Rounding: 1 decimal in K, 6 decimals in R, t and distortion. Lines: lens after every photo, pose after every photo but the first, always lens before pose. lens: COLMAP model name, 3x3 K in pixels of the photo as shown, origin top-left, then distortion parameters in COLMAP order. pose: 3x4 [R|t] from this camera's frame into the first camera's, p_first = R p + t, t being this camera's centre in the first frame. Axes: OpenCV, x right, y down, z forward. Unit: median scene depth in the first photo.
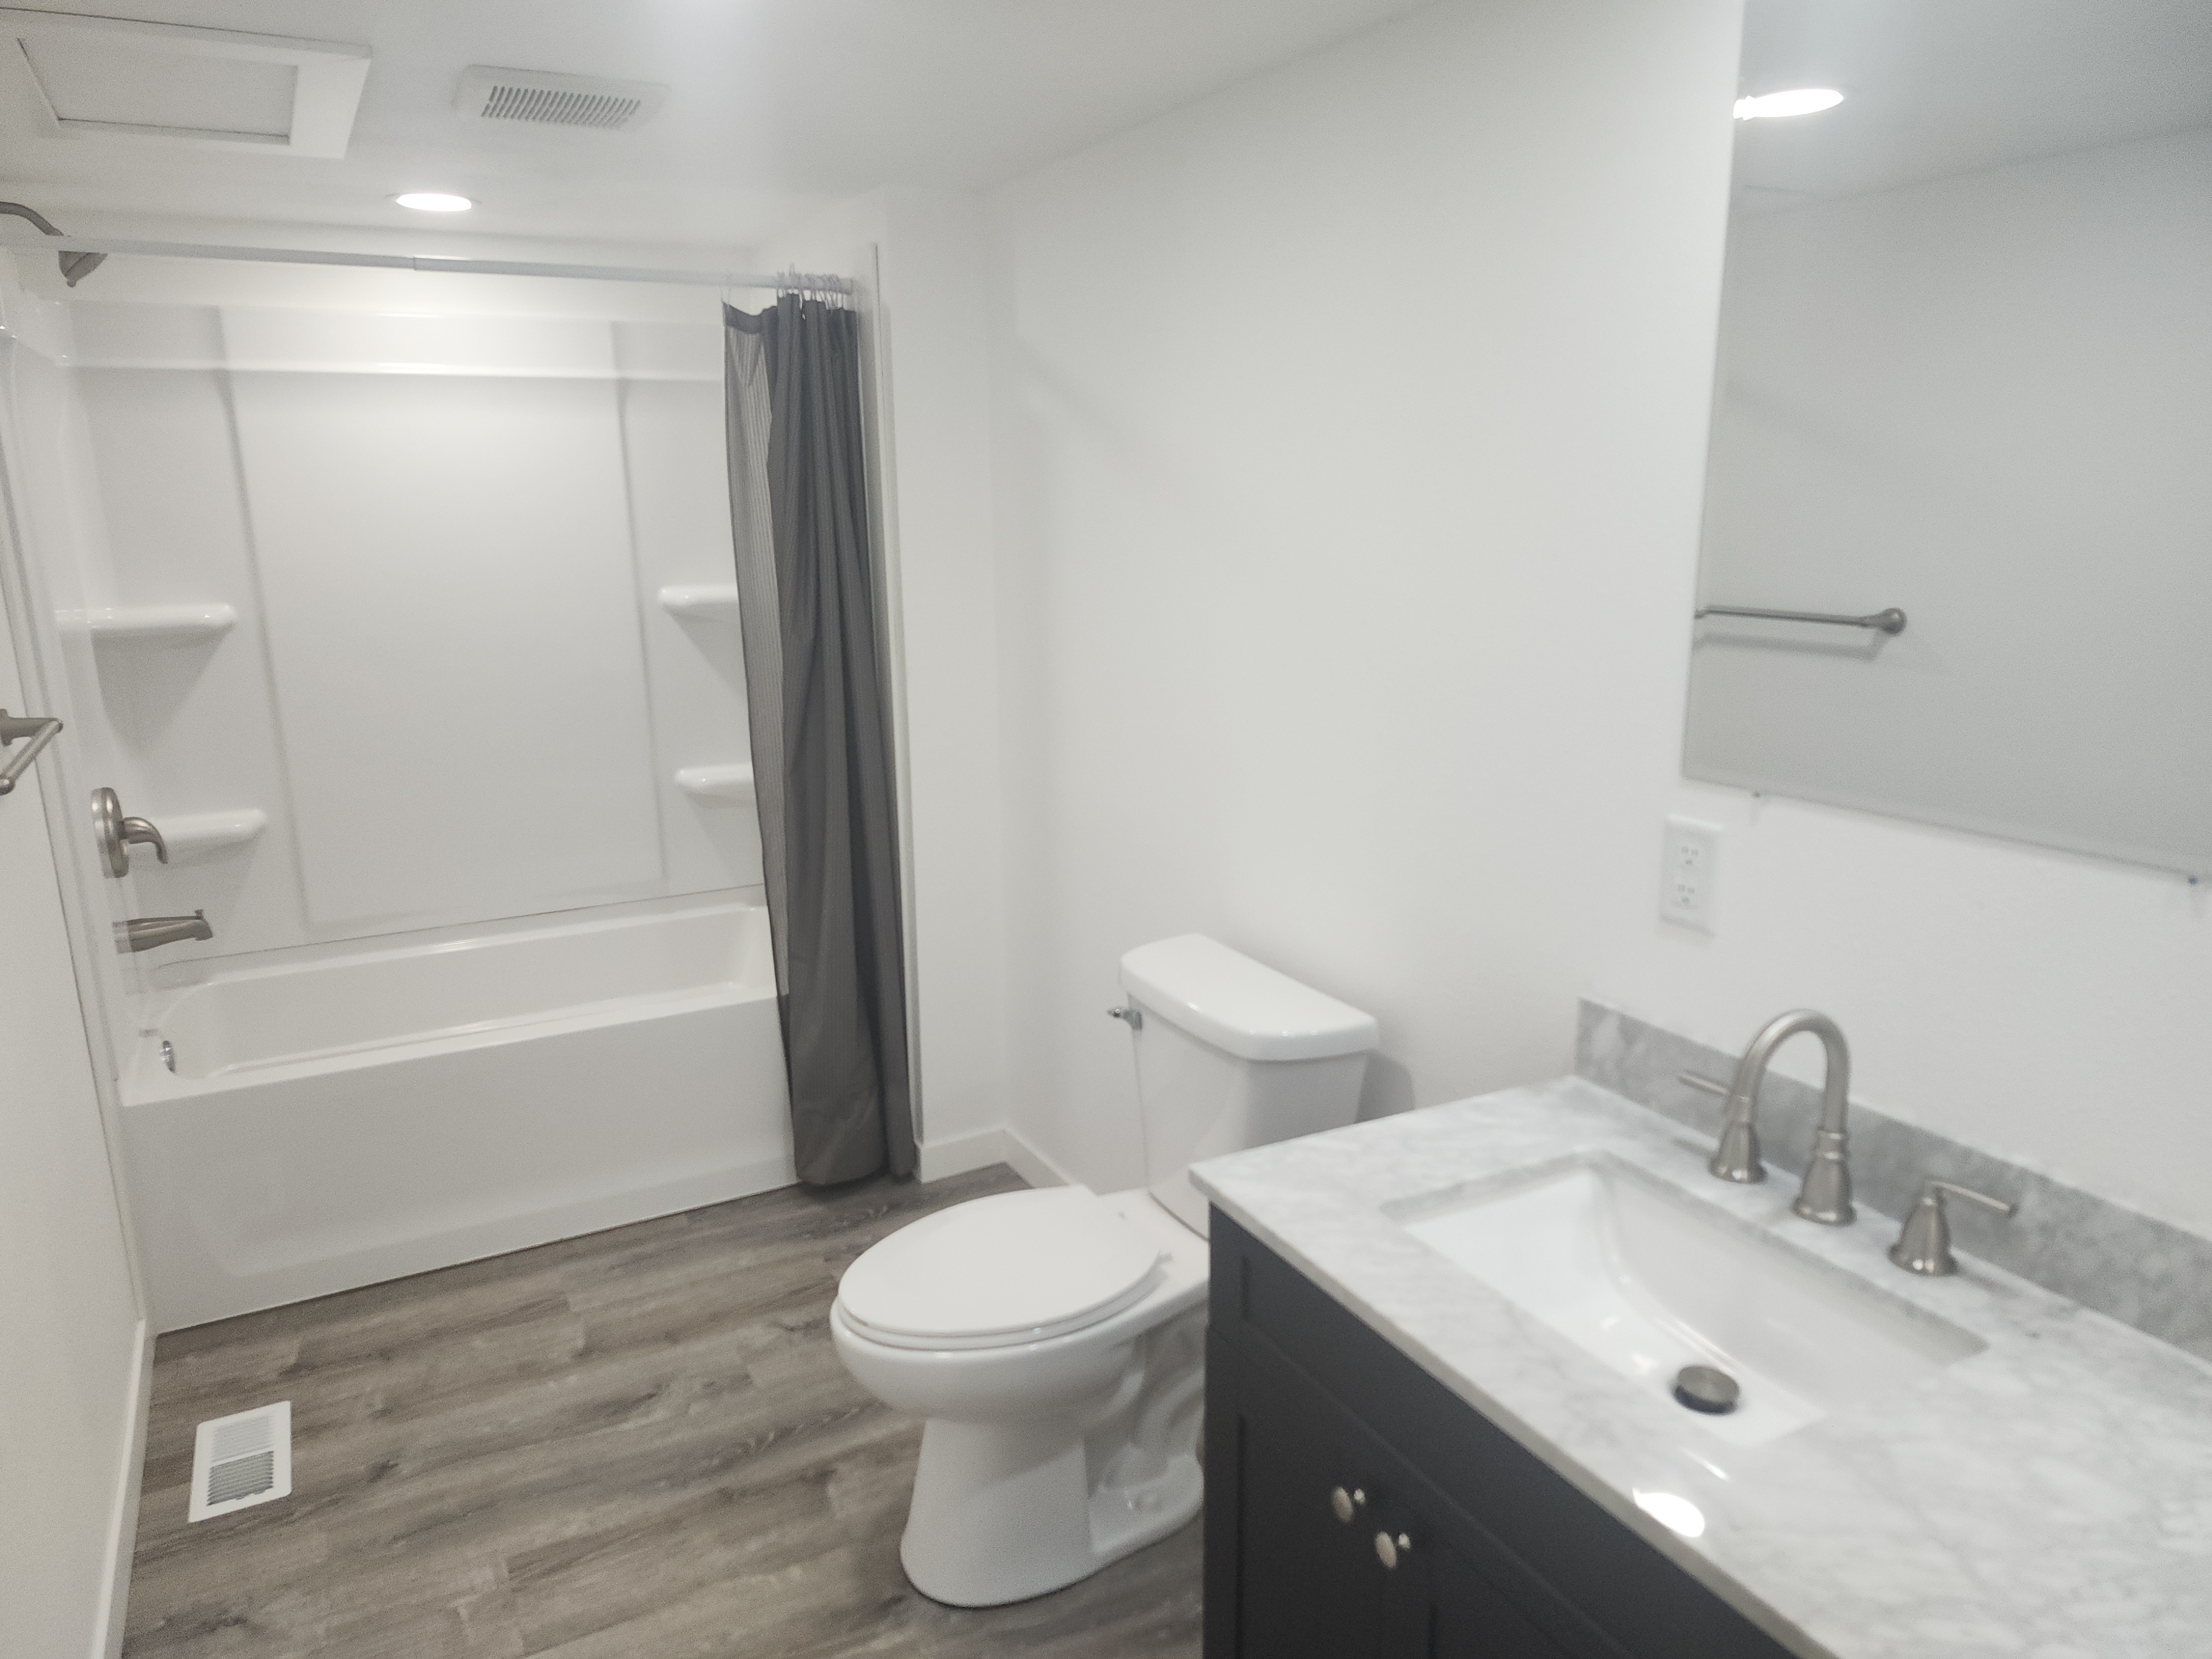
lens RADIAL K [[1550.9, 0, 1071.9], [0, 1550.9, 857.5], [0, 0, 1]] dist [0.081800, -0.092195]
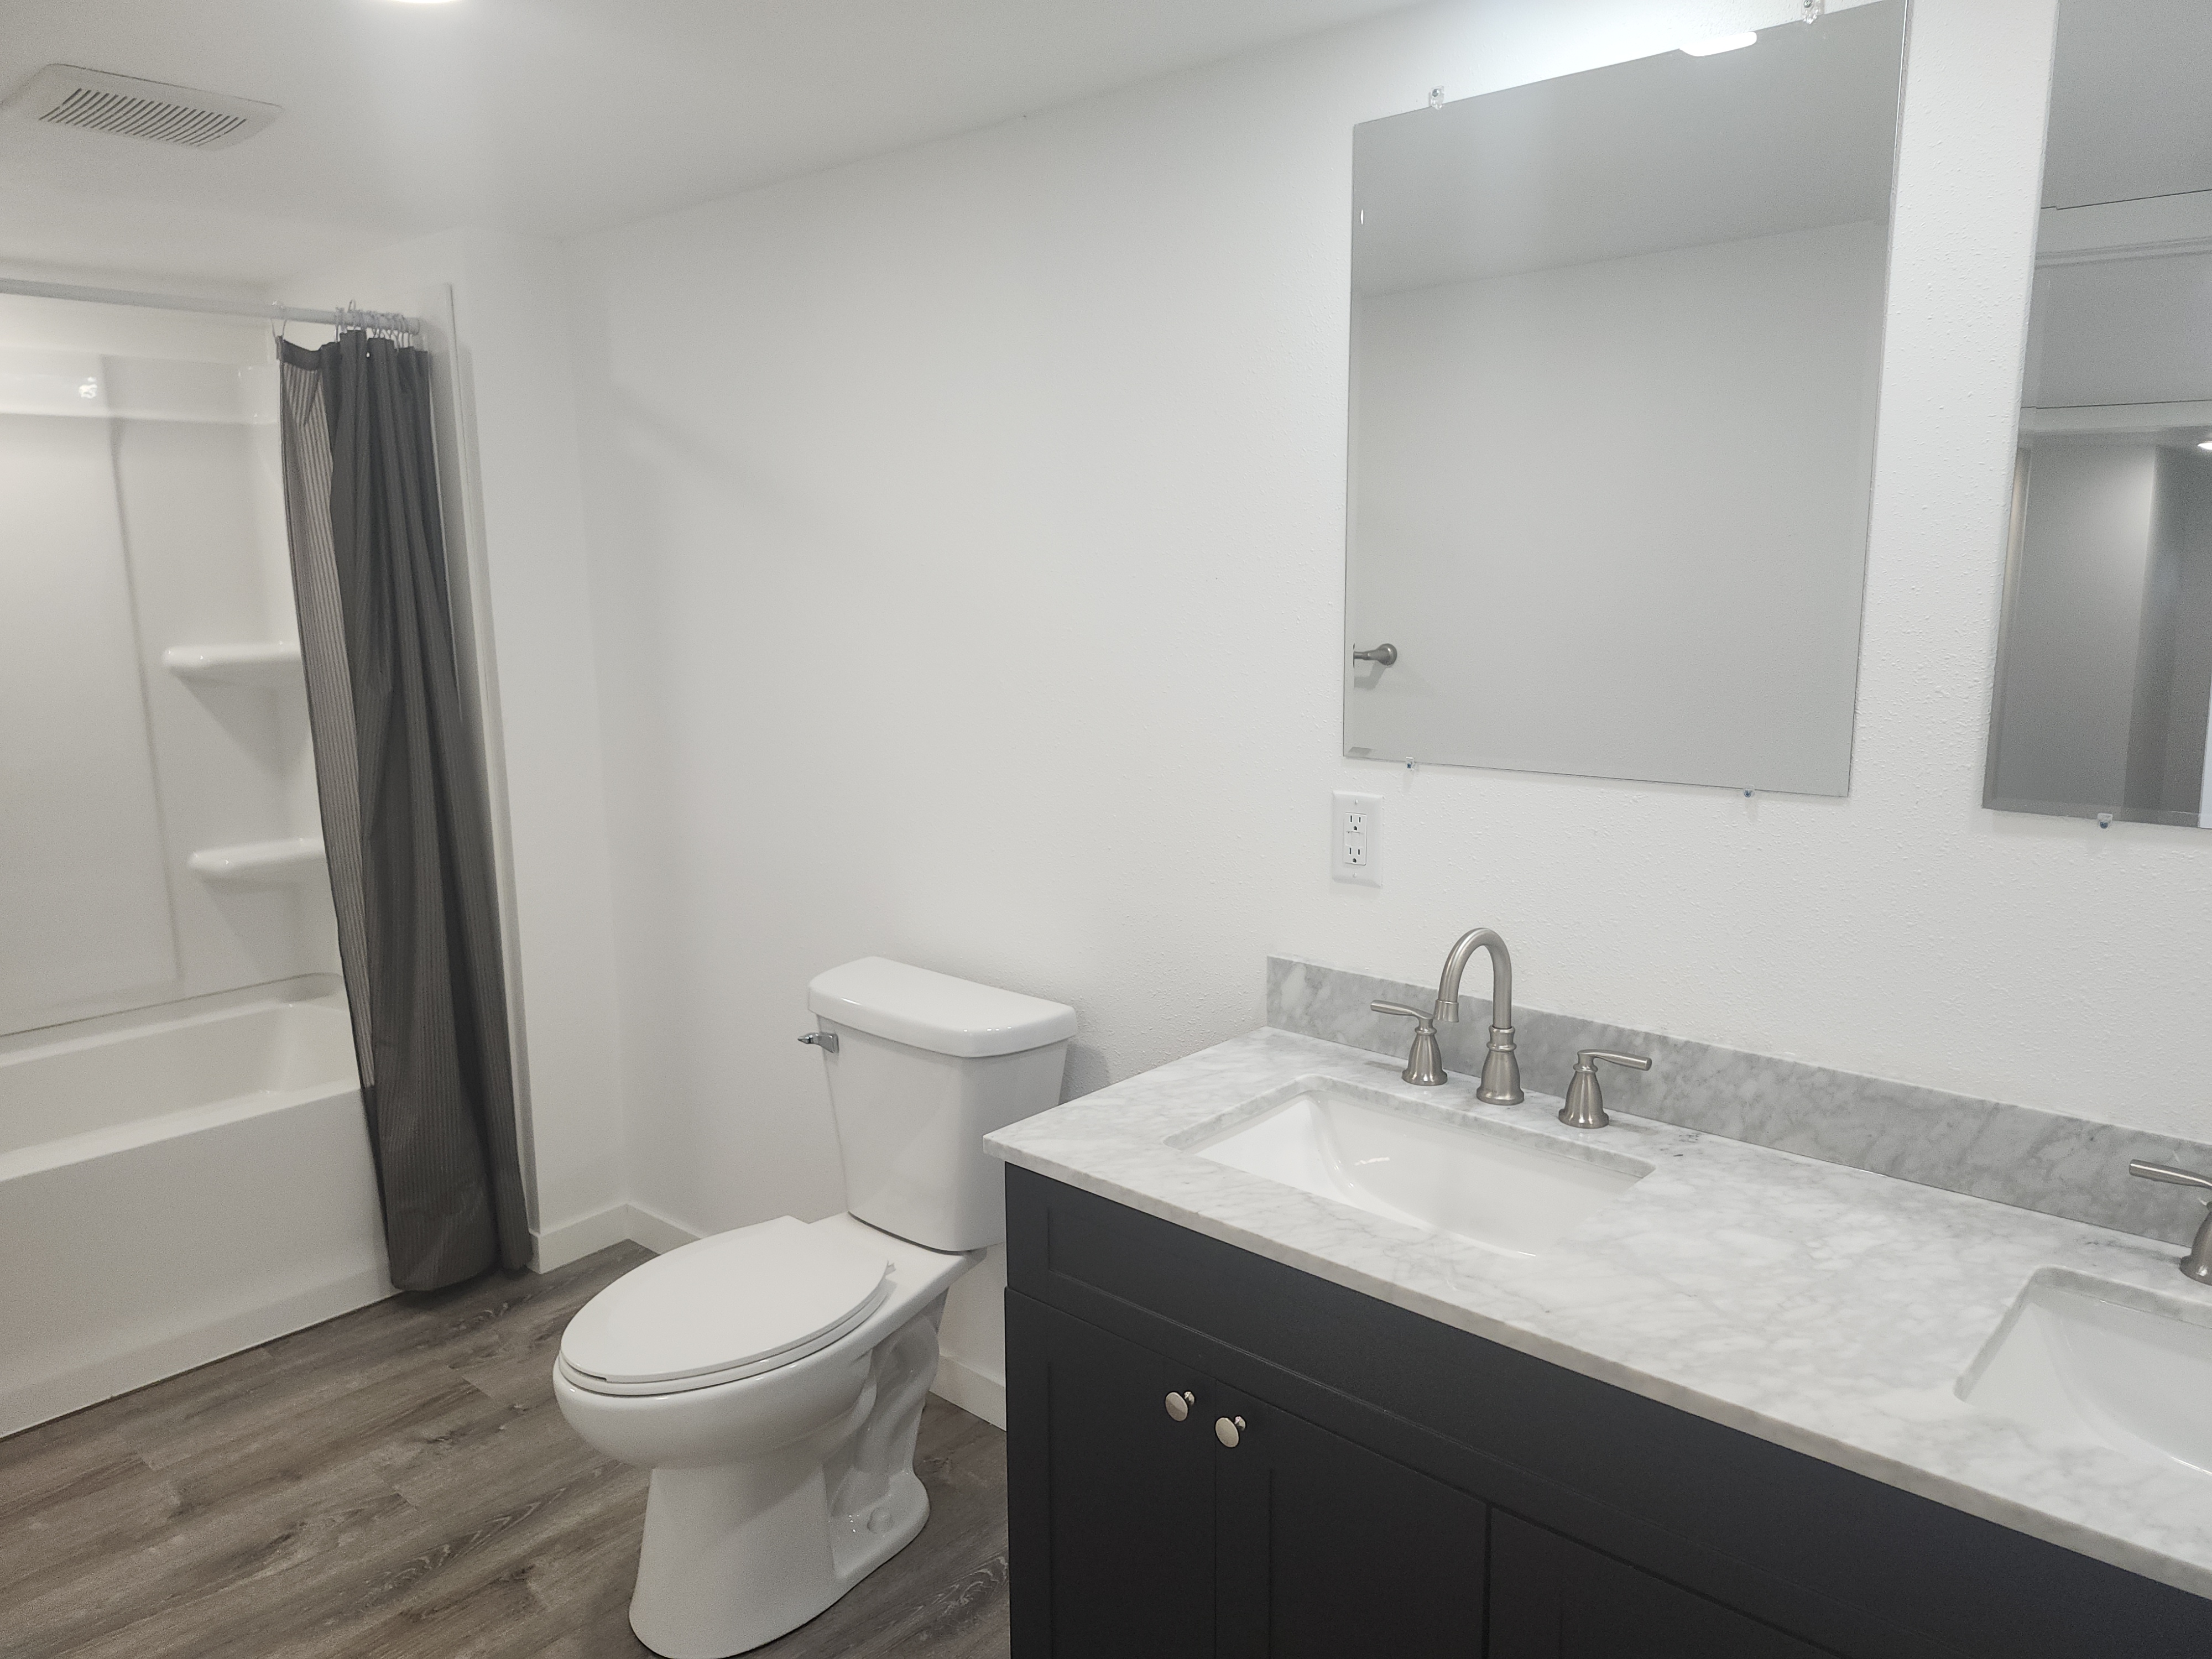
lens RADIAL K [[1577.2, 0, 1106.0], [0, 1577.2, 829.5], [0, 0, 1]] dist [0.075239, -0.106317]
pose [[0.933397, -0.058904, 0.353978, -0.147076], [0.083996, 0.994895, -0.055931, 0.039147], [-0.348876, 0.081939, 0.933580, -0.038455]]
